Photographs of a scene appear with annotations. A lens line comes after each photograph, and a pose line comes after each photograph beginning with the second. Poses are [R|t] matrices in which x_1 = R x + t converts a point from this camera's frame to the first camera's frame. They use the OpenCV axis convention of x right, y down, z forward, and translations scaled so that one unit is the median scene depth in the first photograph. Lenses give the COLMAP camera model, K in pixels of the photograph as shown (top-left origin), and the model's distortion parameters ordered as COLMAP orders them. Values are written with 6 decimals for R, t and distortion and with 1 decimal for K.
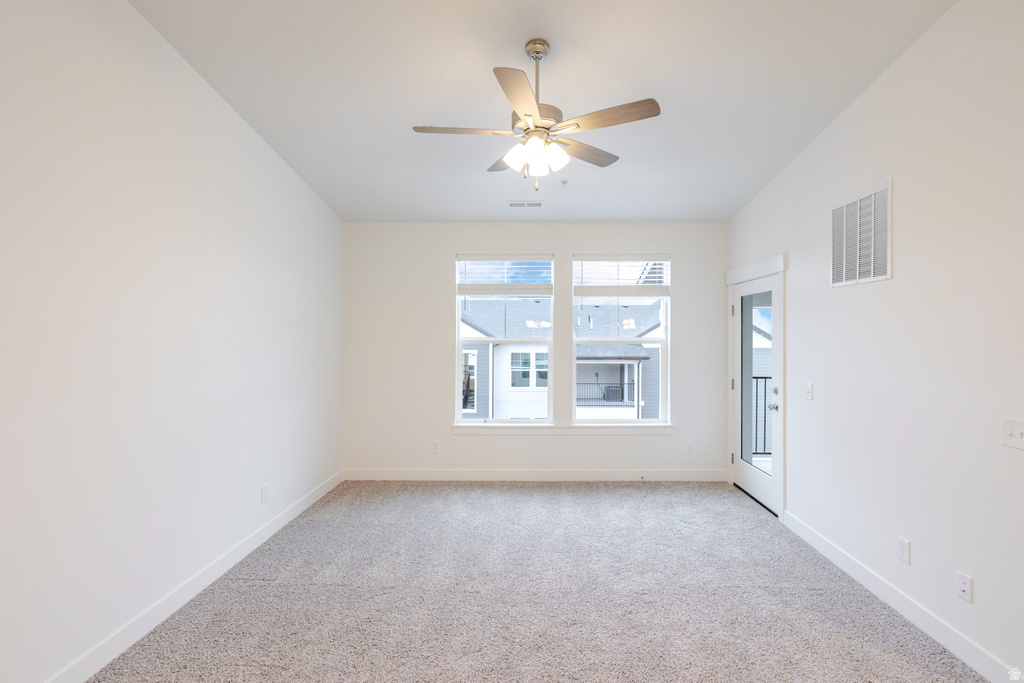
lens RADIAL K [[468.9, 0, 512.0], [0, 468.9, 341.5], [0, 0, 1]] dist [0.000900, 0.000159]
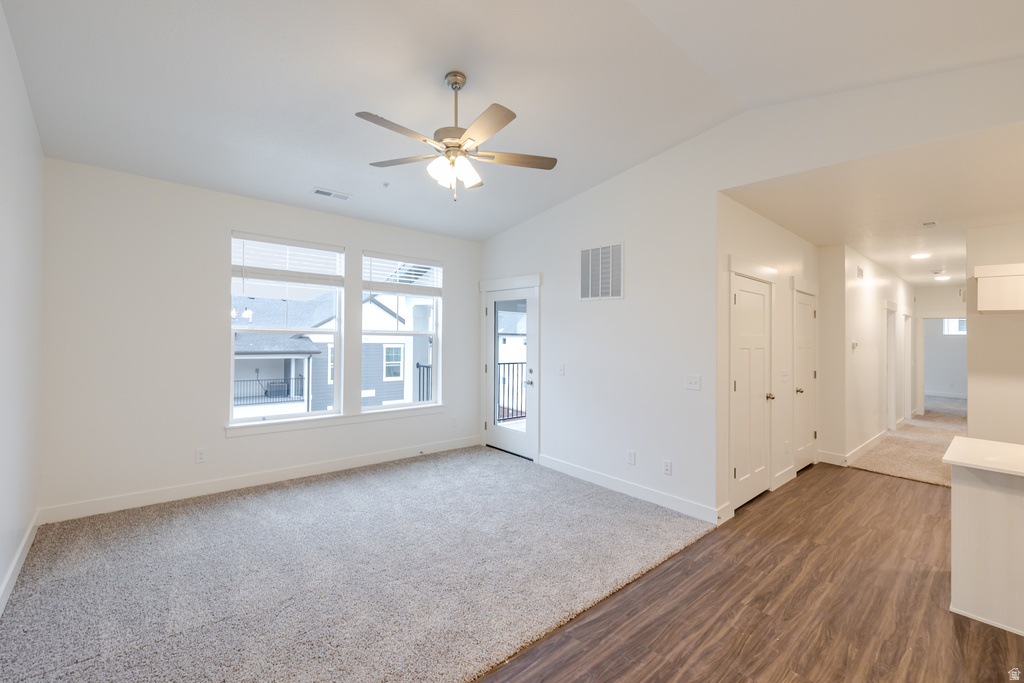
lens RADIAL K [[440.3, 0, 509.0], [0, 440.3, 333.9], [0, 0, 1]] dist [-0.000162, 0.000174]
pose [[0.747482, 0.019148, 0.664006, -0.304781], [-0.014282, 0.999817, -0.012754, 0.010730], [-0.664129, 0.000050, 0.747618, 0.049892]]
